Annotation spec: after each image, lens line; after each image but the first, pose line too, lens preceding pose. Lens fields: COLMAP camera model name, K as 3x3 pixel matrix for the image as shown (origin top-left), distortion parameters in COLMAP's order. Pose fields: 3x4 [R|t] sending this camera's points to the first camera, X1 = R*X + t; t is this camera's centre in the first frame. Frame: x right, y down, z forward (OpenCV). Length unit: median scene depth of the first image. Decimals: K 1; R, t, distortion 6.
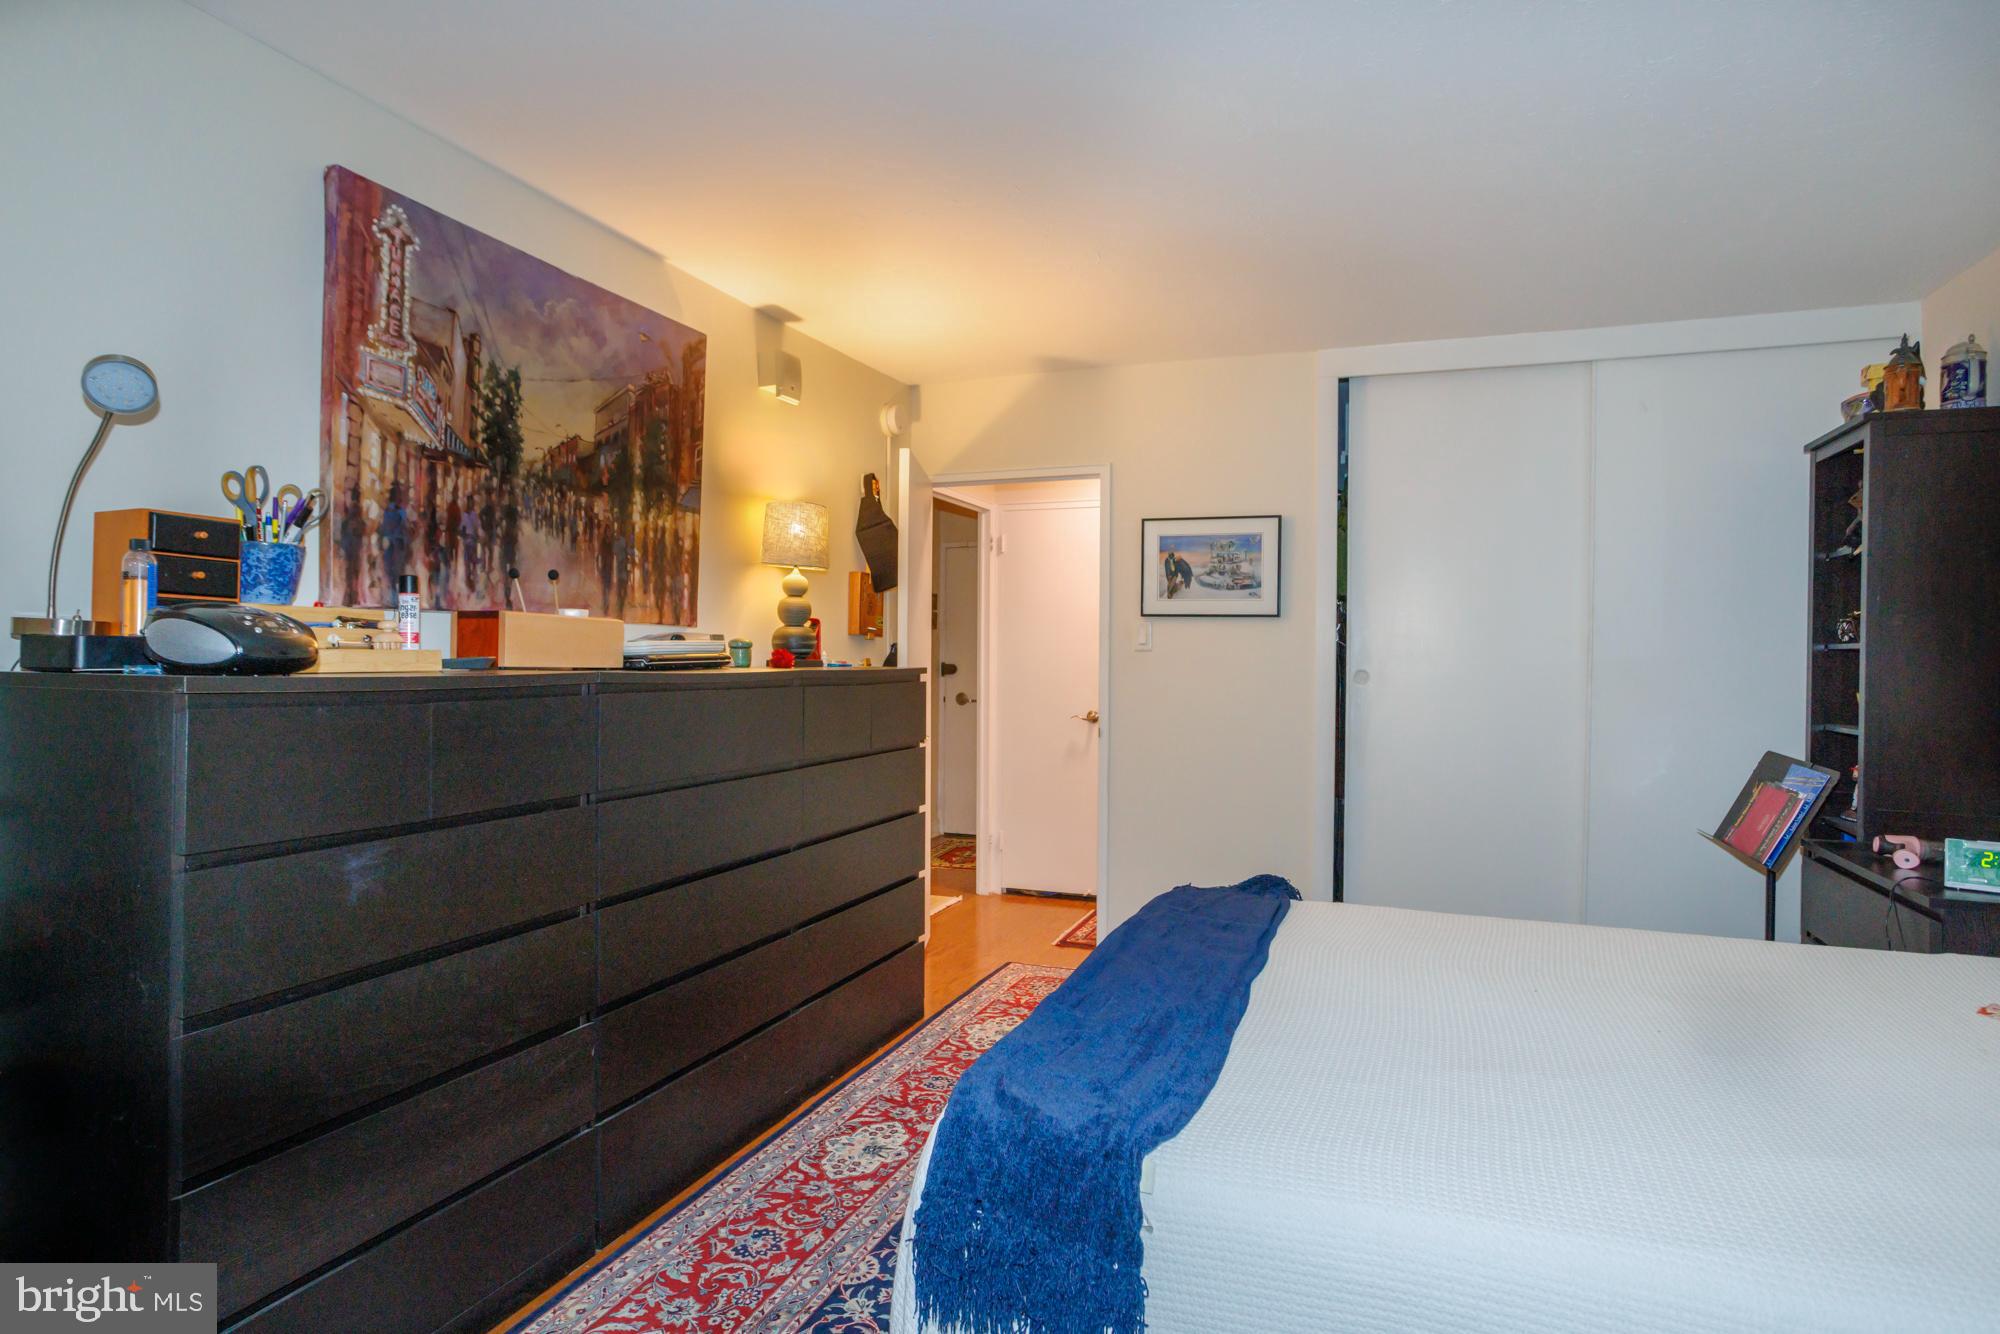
lens RADIAL K [[1100.1, 0, 1000.0], [0, 1100.1, 667.0], [0, 0, 1]] dist [0.001280, 0.000196]
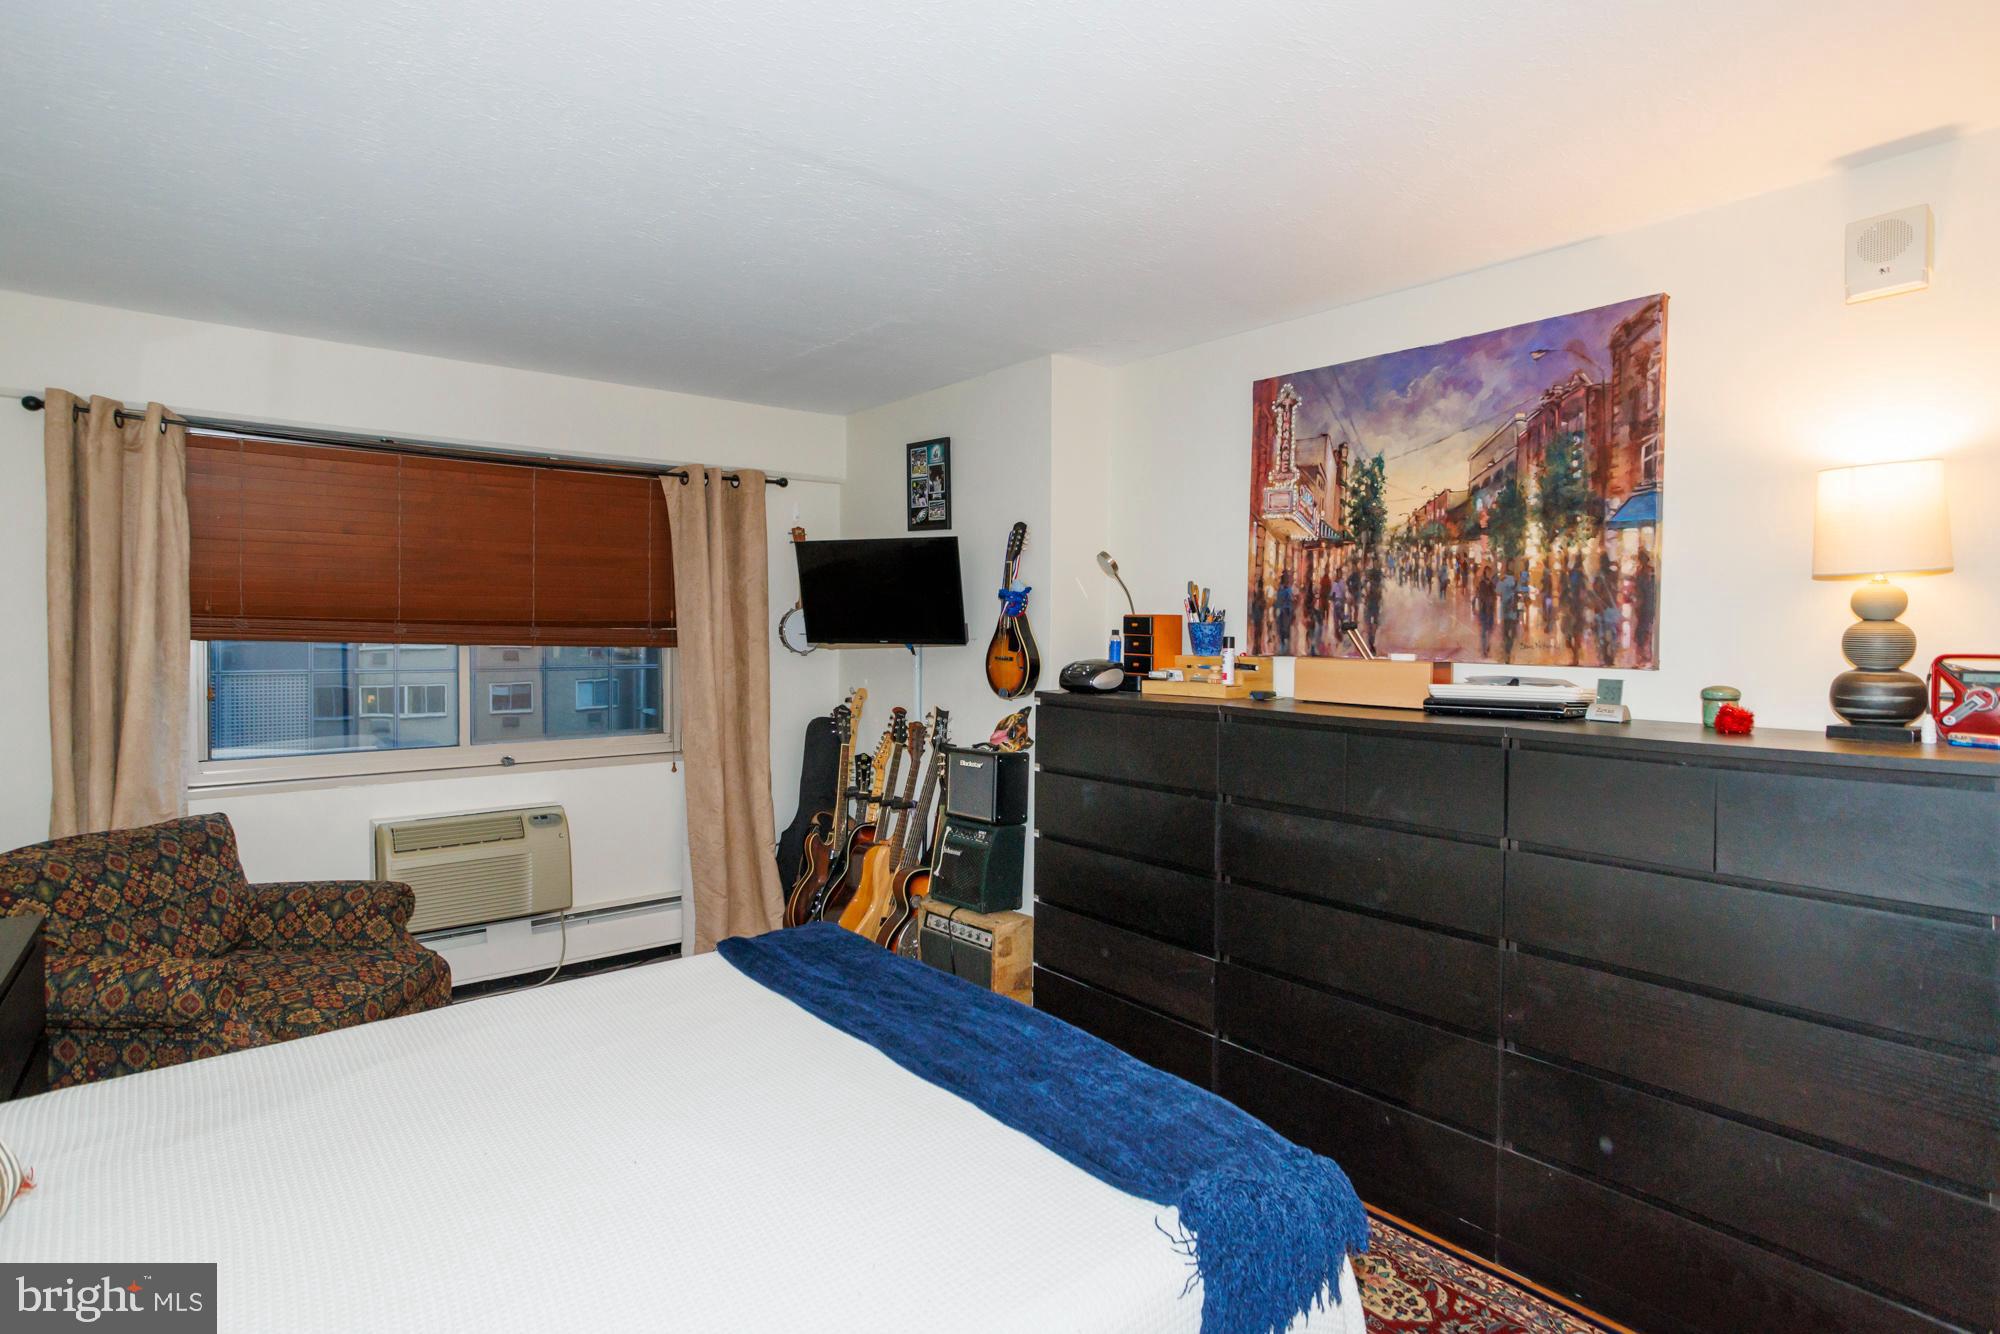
lens RADIAL K [[1034.3, 0, 1000.0], [0, 1034.3, 667.0], [0, 0, 1]] dist [0.000932, 0.000690]
pose [[-0.502948, 0.018529, -0.864118, 0.761644], [-0.018529, 0.999309, 0.032213, -0.067893], [0.864118, 0.032213, -0.502257, 1.229022]]
